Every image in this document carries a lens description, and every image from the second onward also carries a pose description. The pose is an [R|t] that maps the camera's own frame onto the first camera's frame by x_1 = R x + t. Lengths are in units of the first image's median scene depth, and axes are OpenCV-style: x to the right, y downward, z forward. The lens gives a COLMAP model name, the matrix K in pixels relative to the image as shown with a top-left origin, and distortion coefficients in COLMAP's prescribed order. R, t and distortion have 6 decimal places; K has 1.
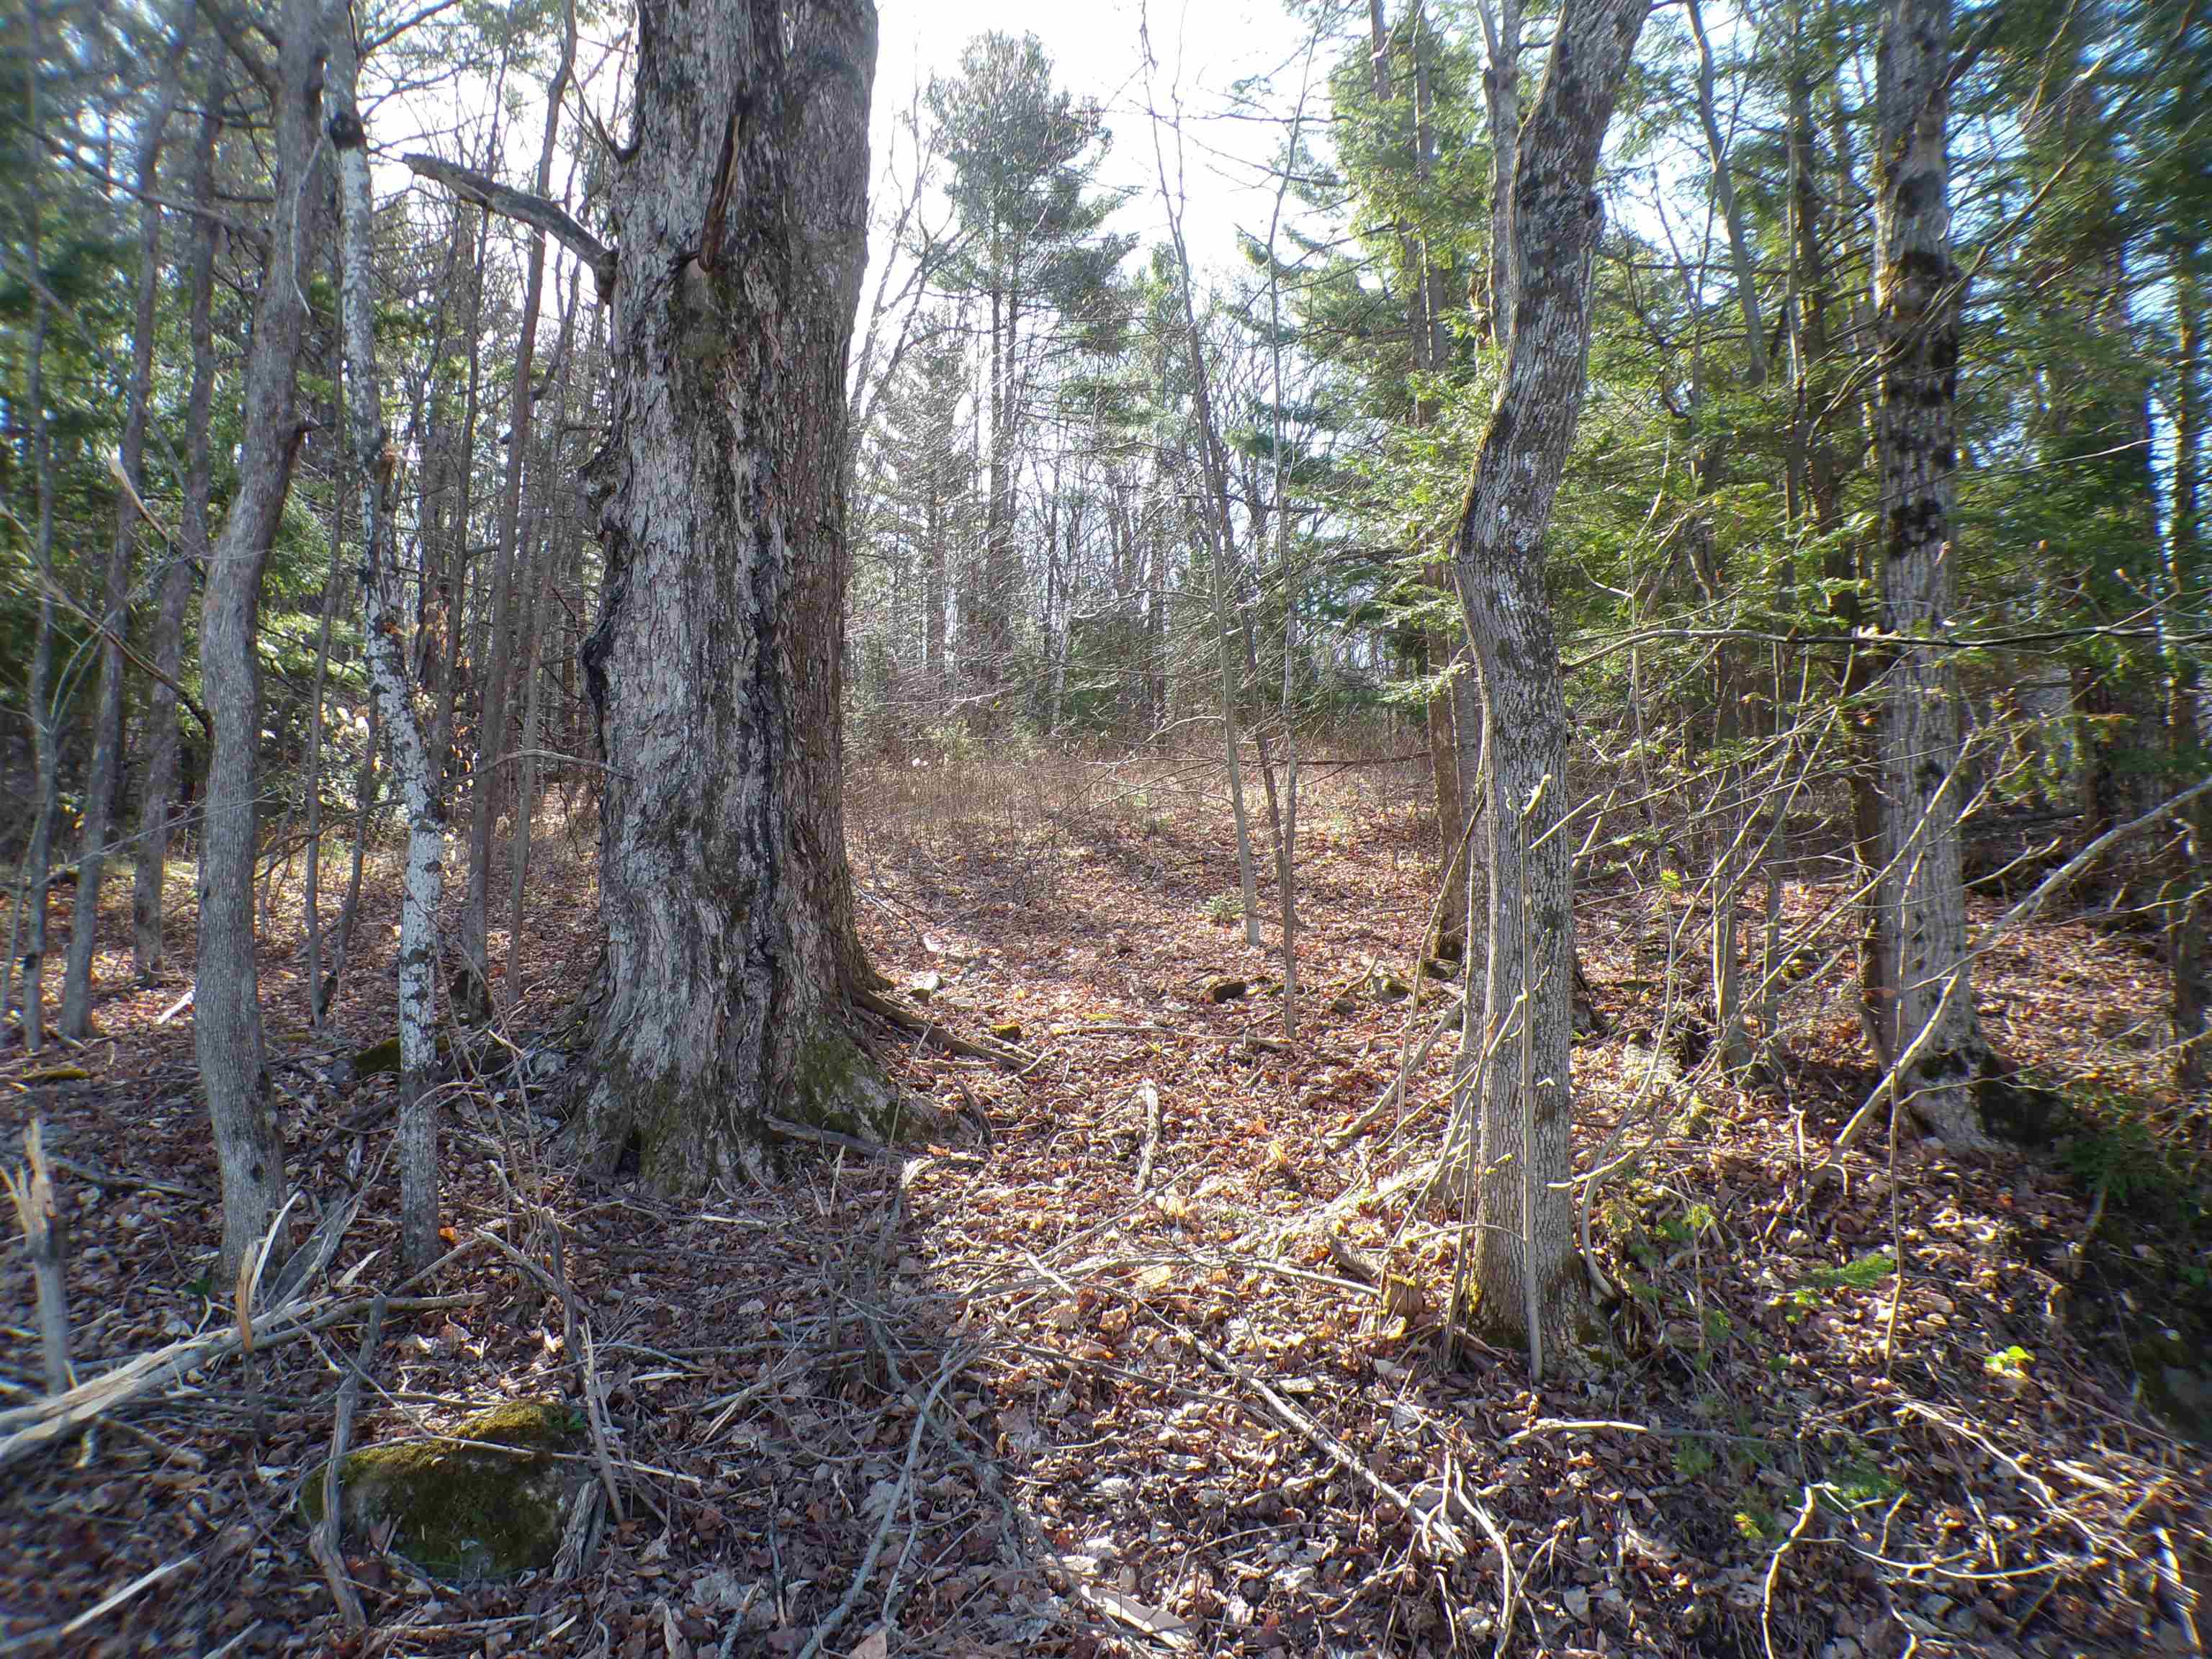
lens RADIAL K [[1536.7, 0, 1102.8], [0, 1536.7, 829.3], [0, 0, 1]] dist [-0.010154, -0.004436]
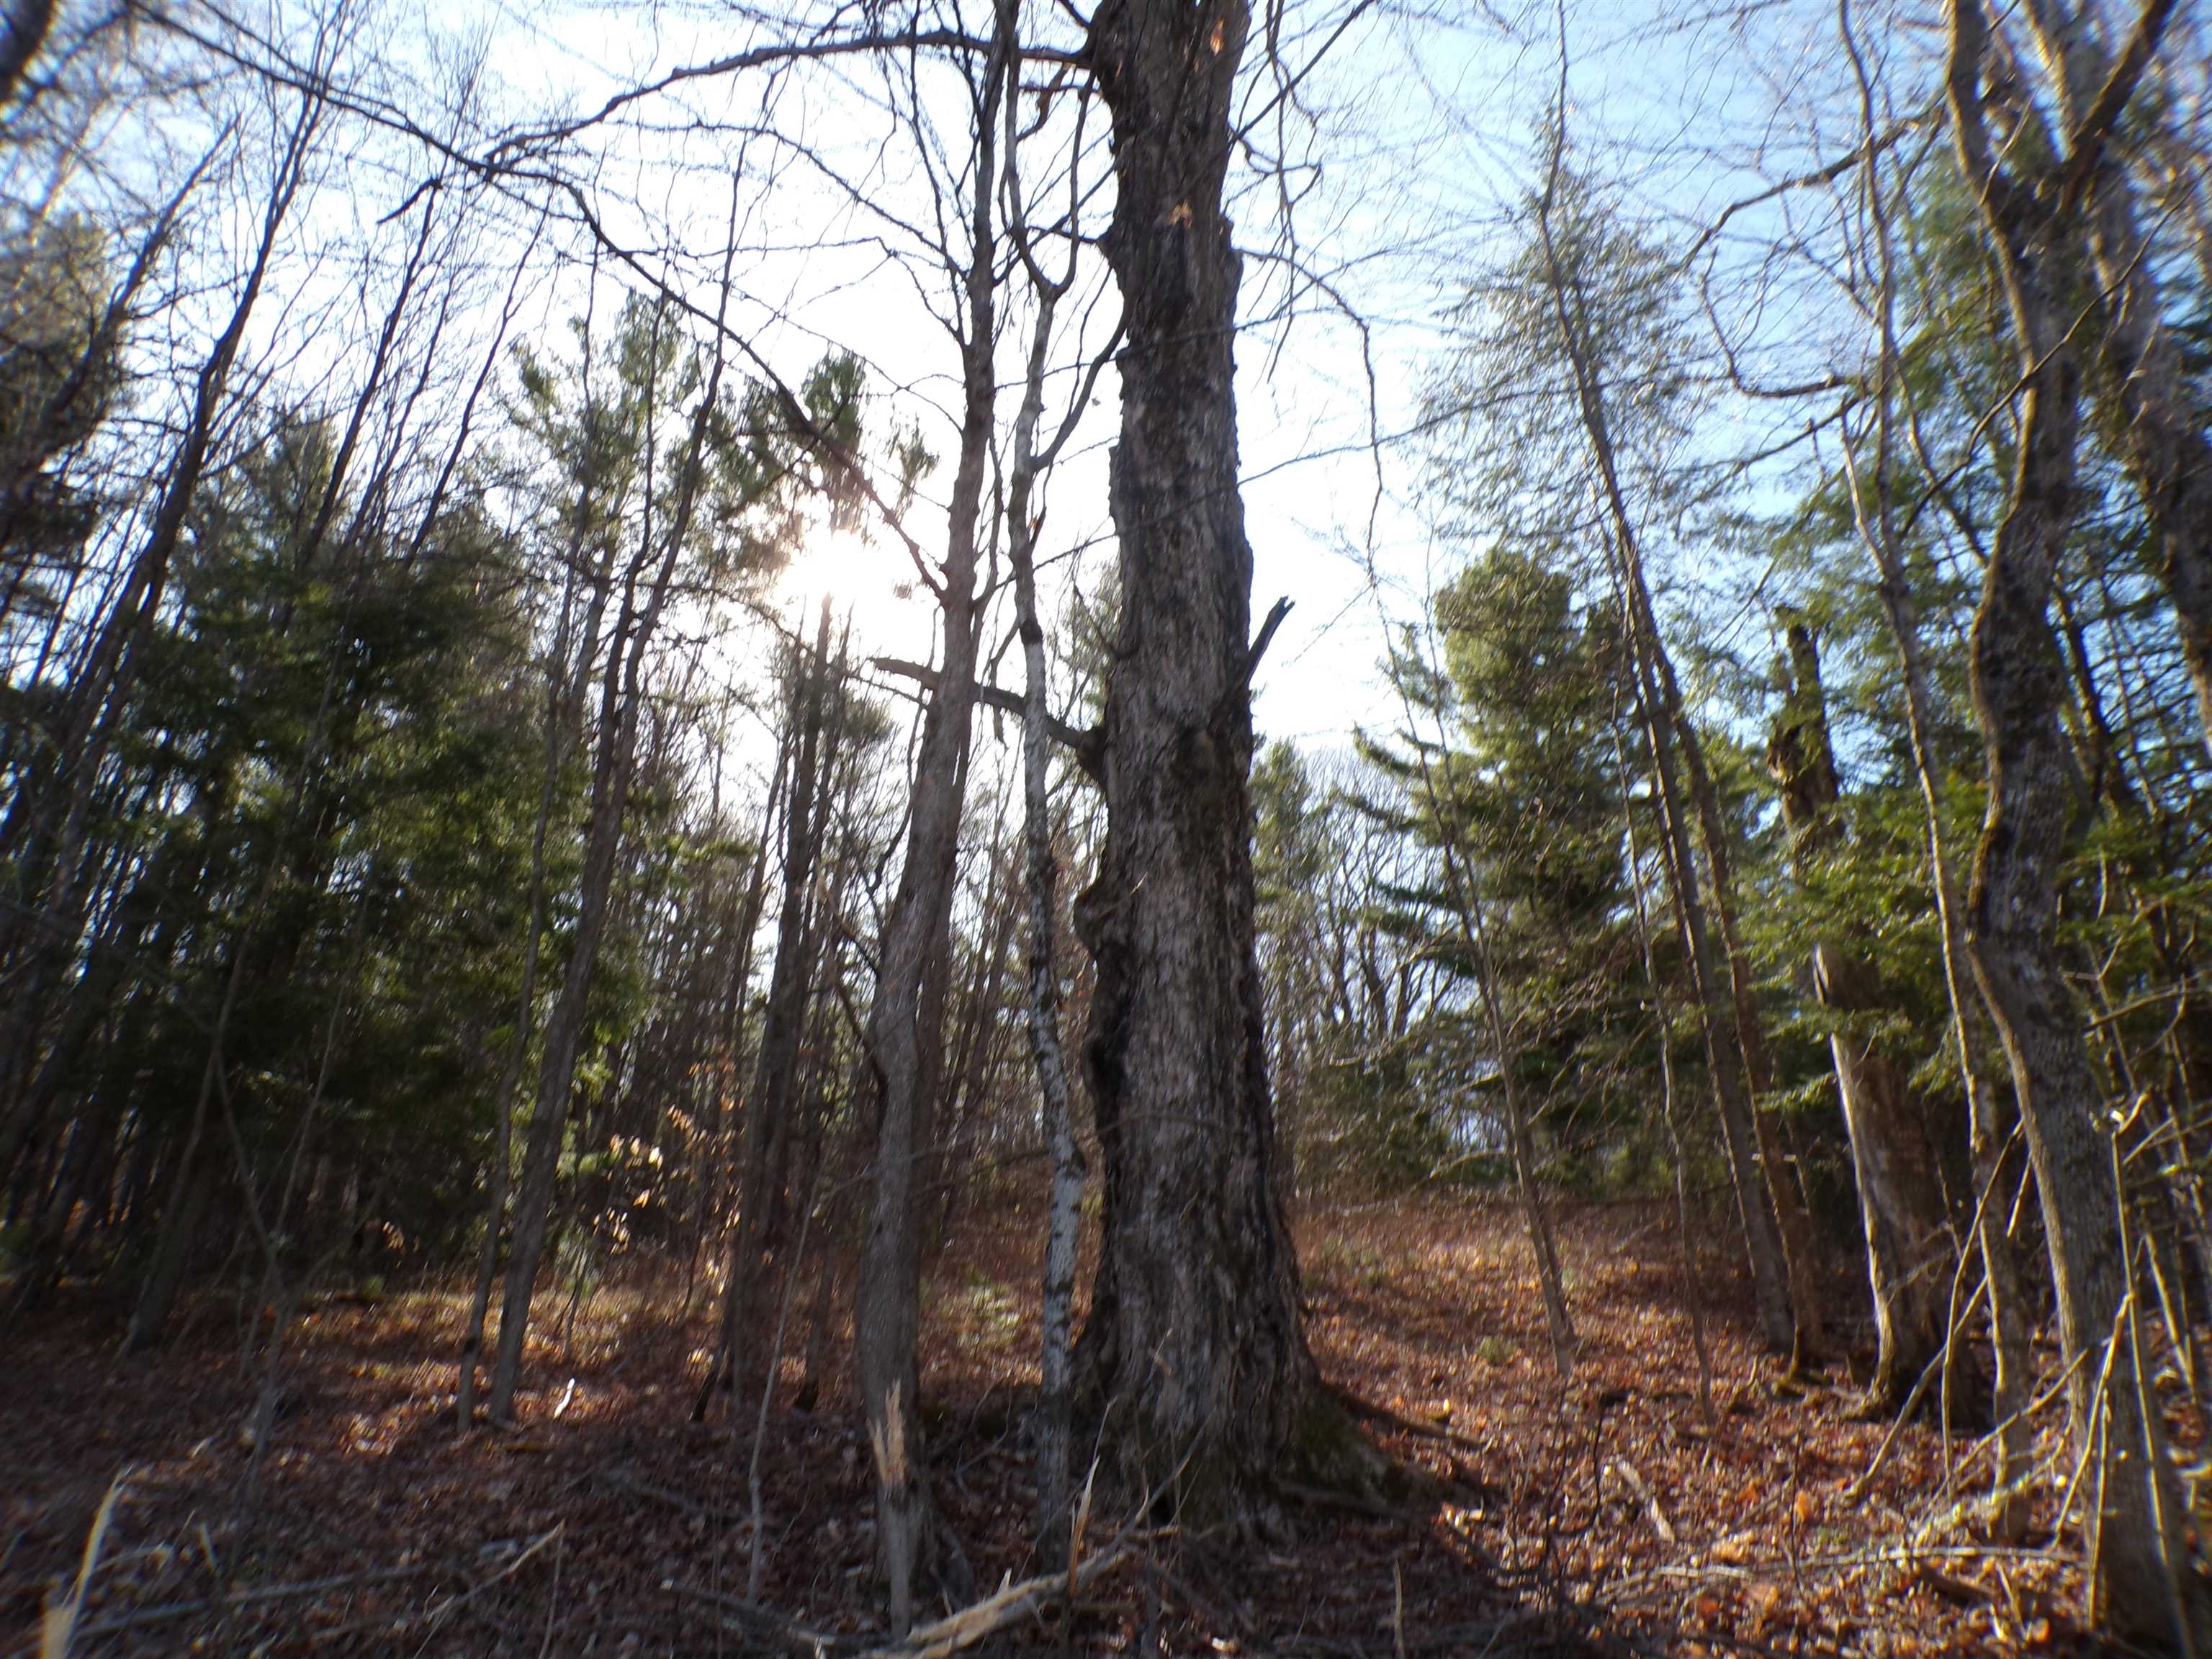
lens RADIAL K [[1536.7, 0, 1107.8], [0, 1536.7, 824.3], [0, 0, 1]] dist [-0.010154, -0.004436]
pose [[0.998674, -0.003788, -0.051350, -0.202069], [-0.012330, 0.950678, -0.309935, 0.062288], [0.049991, 0.310157, 0.949370, -0.116794]]
